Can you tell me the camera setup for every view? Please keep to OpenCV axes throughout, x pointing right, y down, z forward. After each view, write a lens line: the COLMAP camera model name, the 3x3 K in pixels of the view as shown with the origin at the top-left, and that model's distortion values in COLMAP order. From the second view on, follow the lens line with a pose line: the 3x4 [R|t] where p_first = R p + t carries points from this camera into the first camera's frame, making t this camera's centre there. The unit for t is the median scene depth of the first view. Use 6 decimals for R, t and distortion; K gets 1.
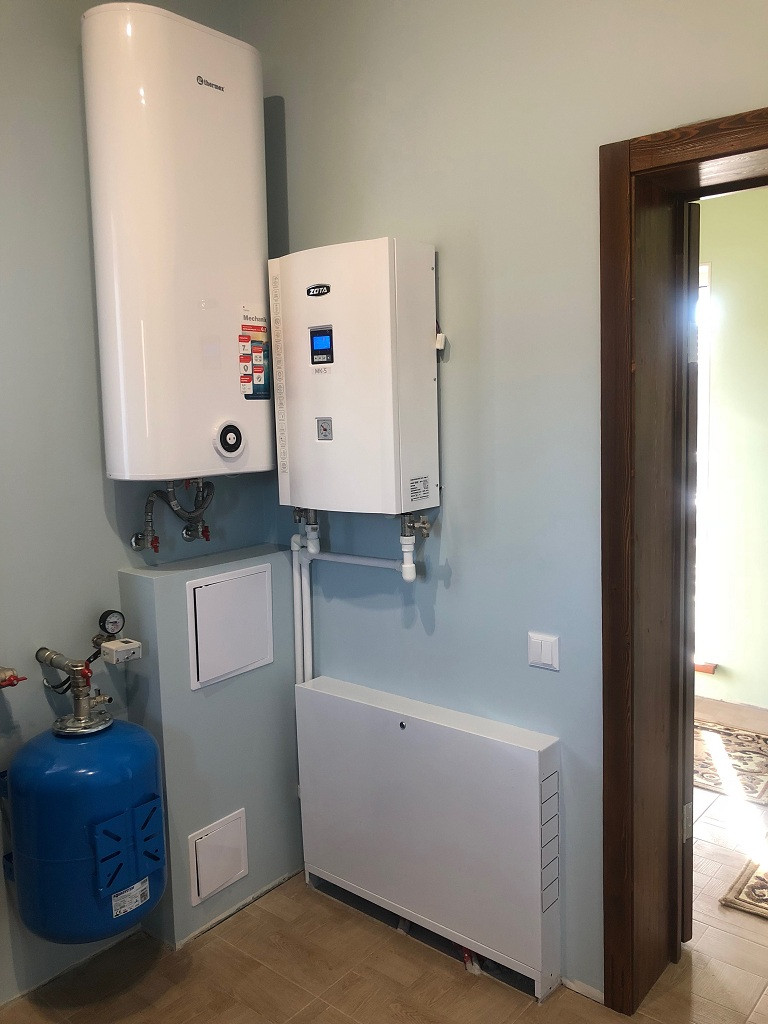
lens RADIAL K [[837.3, 0, 382.6], [0, 837.3, 506.6], [0, 0, 1]] dist [0.045598, -0.042055]
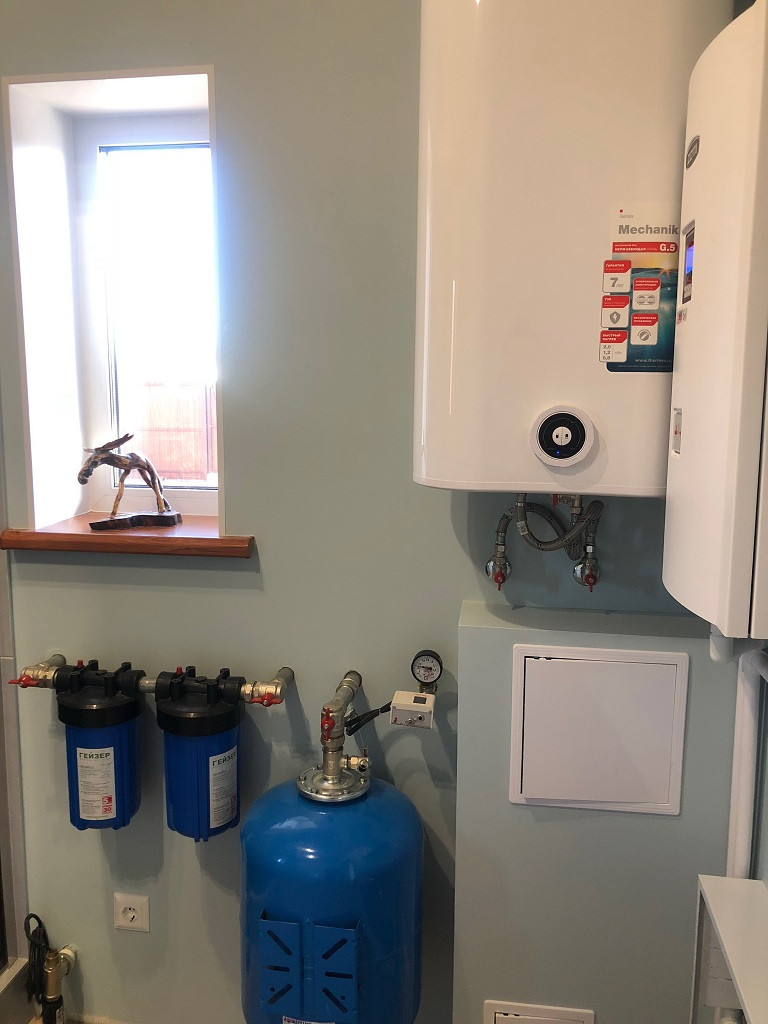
lens RADIAL K [[837.3, 0, 411.0], [0, 837.3, 504.2], [0, 0, 1]] dist [0.045598, -0.042055]
pose [[0.517066, 0.147631, -0.843118, 0.274800], [-0.131826, 0.986996, 0.091977, -0.071562], [0.845733, 0.063587, 0.529804, 0.575564]]
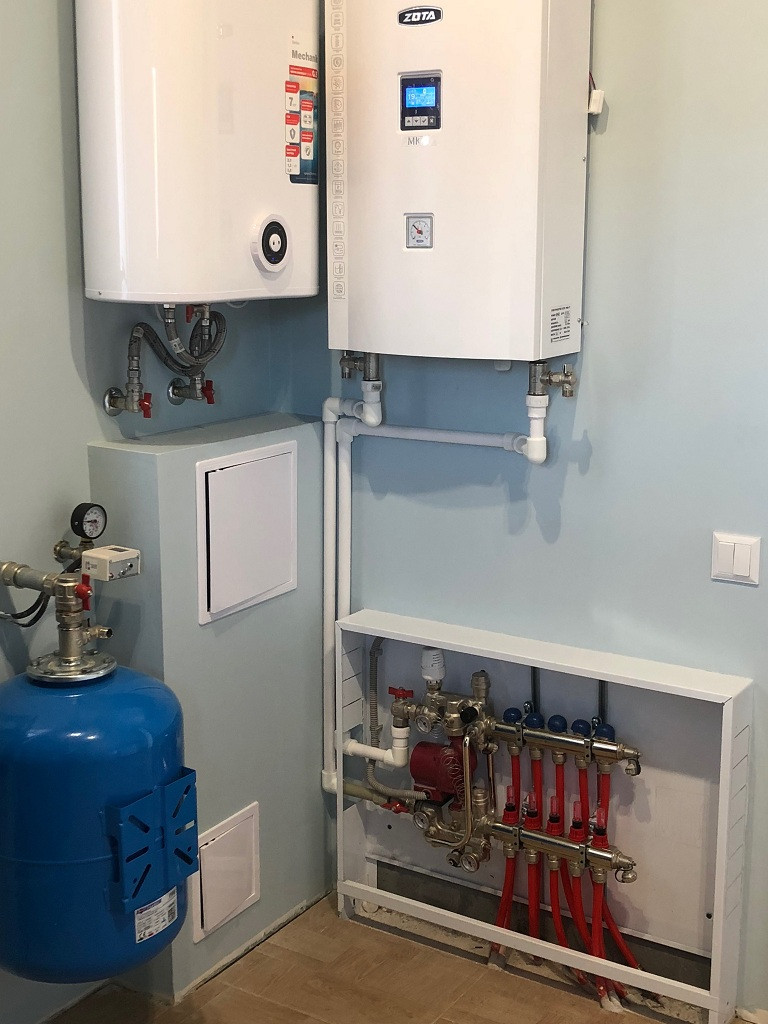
lens RADIAL K [[1370.7, 0, 385.0], [0, 1370.7, 509.2], [0, 0, 1]] dist [0.045573, 0.000000]
pose [[0.991191, 0.001005, 0.132439, -0.231816], [-0.011647, 0.996759, 0.079601, 0.039474], [-0.131929, -0.080442, 0.987990, -0.086863]]
